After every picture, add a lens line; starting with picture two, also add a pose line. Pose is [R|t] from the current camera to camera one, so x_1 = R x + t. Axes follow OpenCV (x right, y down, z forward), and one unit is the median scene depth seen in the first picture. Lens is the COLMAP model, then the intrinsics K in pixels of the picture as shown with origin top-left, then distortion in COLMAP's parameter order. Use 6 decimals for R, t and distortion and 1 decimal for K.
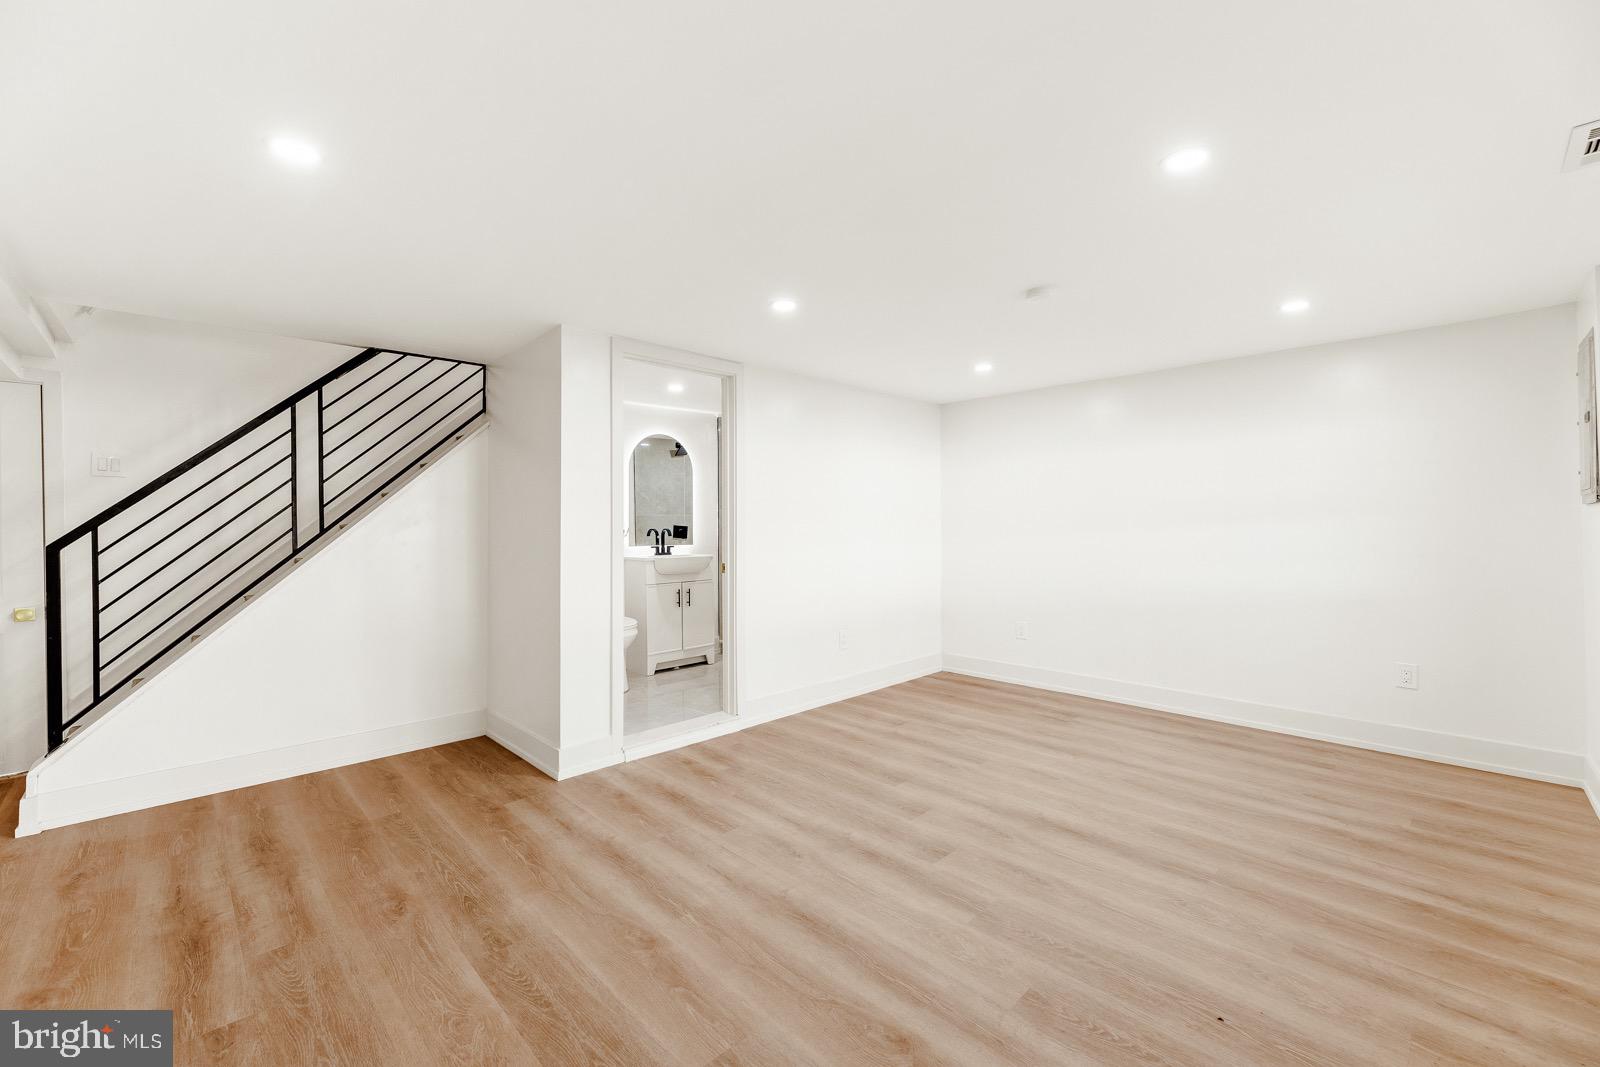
lens RADIAL K [[655.8, 0, 810.5], [0, 655.8, 548.4], [0, 0, 1]] dist [-0.001118, -0.000359]
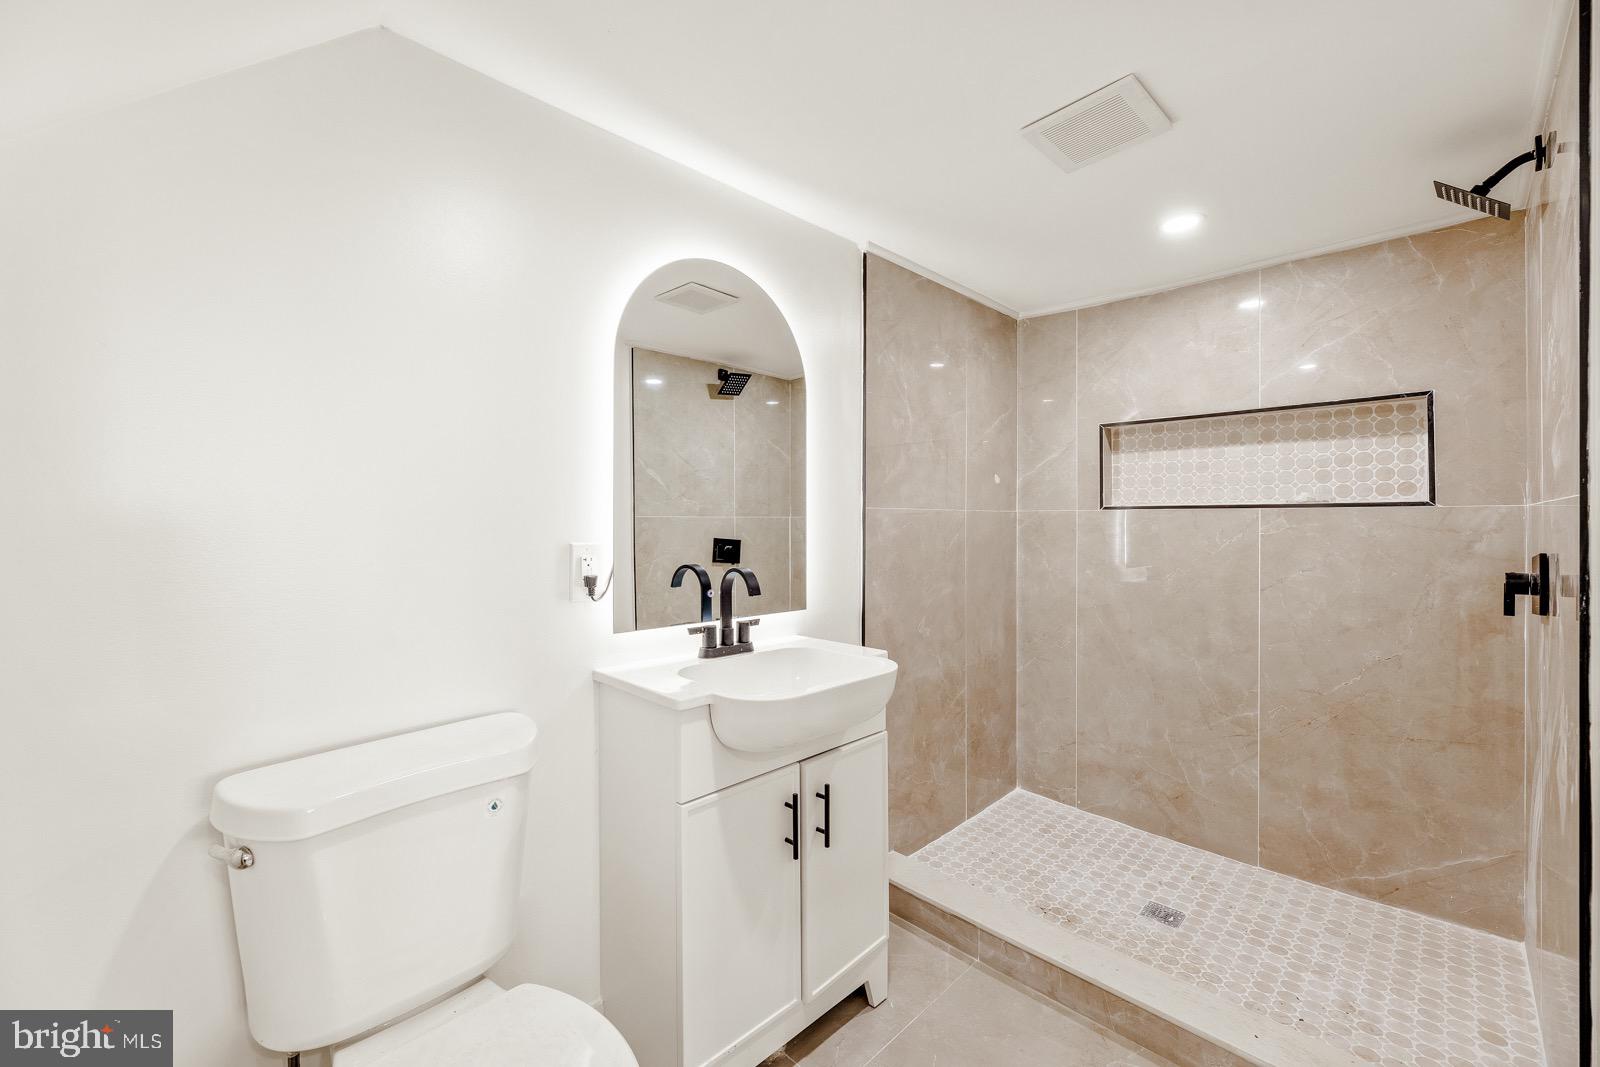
lens RADIAL K [[655.8, 0, 812.7], [0, 655.8, 531.8], [0, 0, 1]] dist [-0.001118, -0.000359]
pose [[0.999990, -0.002141, 0.004026, -0.188605], [0.002233, 0.999732, -0.023053, -0.039450], [-0.003975, 0.023062, 0.999726, 0.705000]]
